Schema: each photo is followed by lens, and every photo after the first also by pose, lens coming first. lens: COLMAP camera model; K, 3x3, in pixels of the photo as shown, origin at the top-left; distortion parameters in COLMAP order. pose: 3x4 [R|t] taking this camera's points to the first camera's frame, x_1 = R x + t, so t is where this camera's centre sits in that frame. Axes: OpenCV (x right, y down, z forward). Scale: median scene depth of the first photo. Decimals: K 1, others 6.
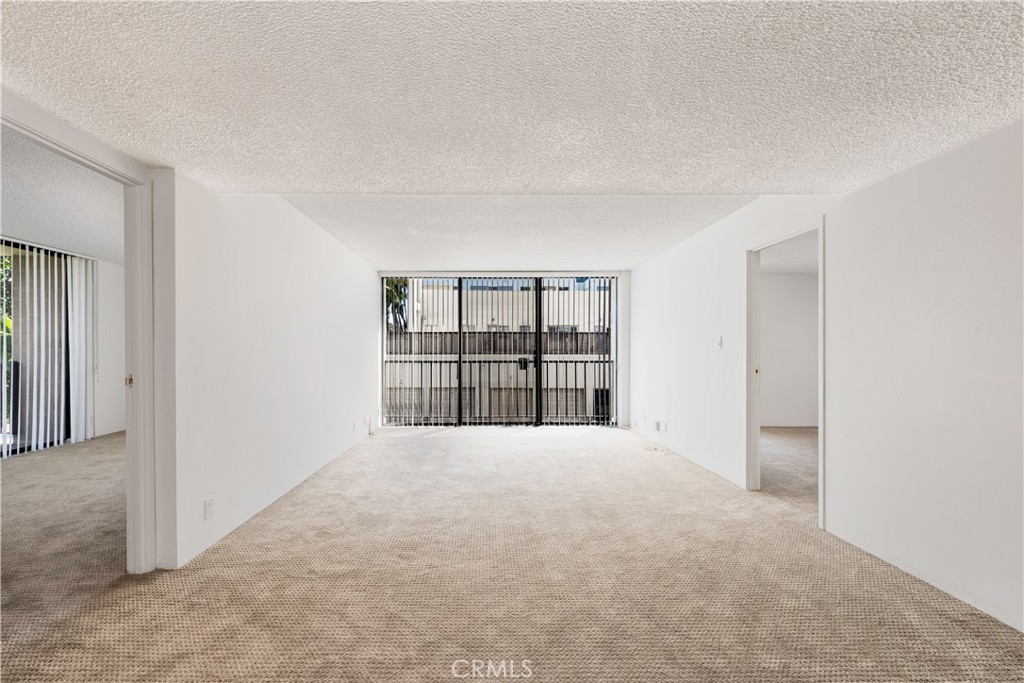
lens RADIAL K [[421.9, 0, 509.7], [0, 421.9, 349.9], [0, 0, 1]] dist [-0.000702, -0.000051]
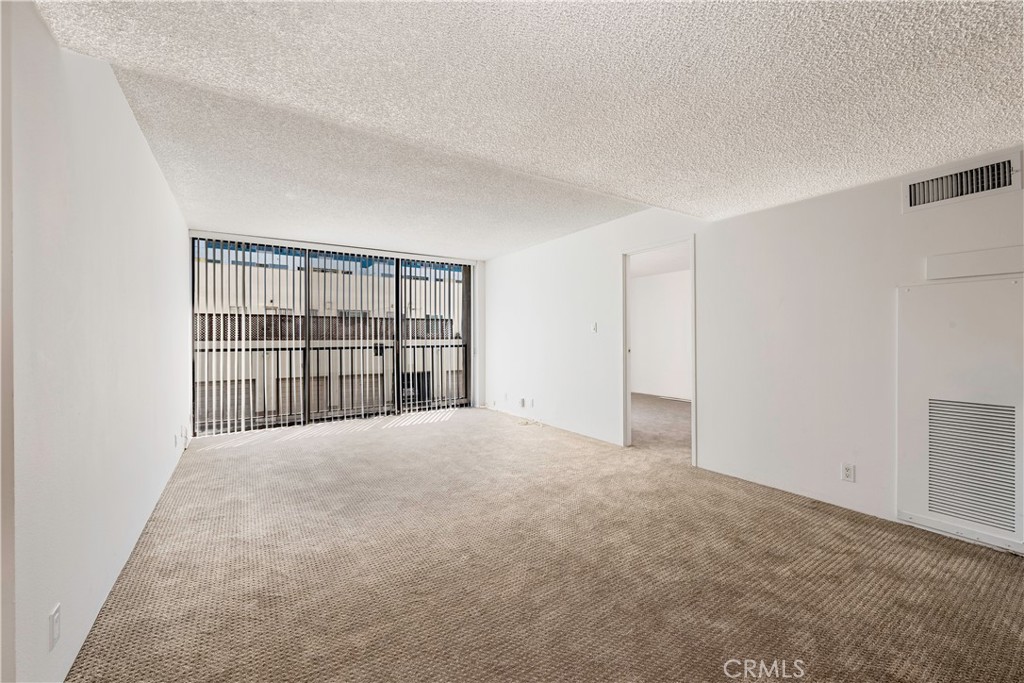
lens RADIAL K [[397.7, 0, 513.0], [0, 397.7, 335.3], [0, 0, 1]] dist [-0.000594, -0.000298]
pose [[0.848554, -0.001595, 0.529107, -0.227716], [0.001667, 0.999999, 0.000340, 0.002022], [-0.529106, 0.000594, 0.848555, 0.121976]]
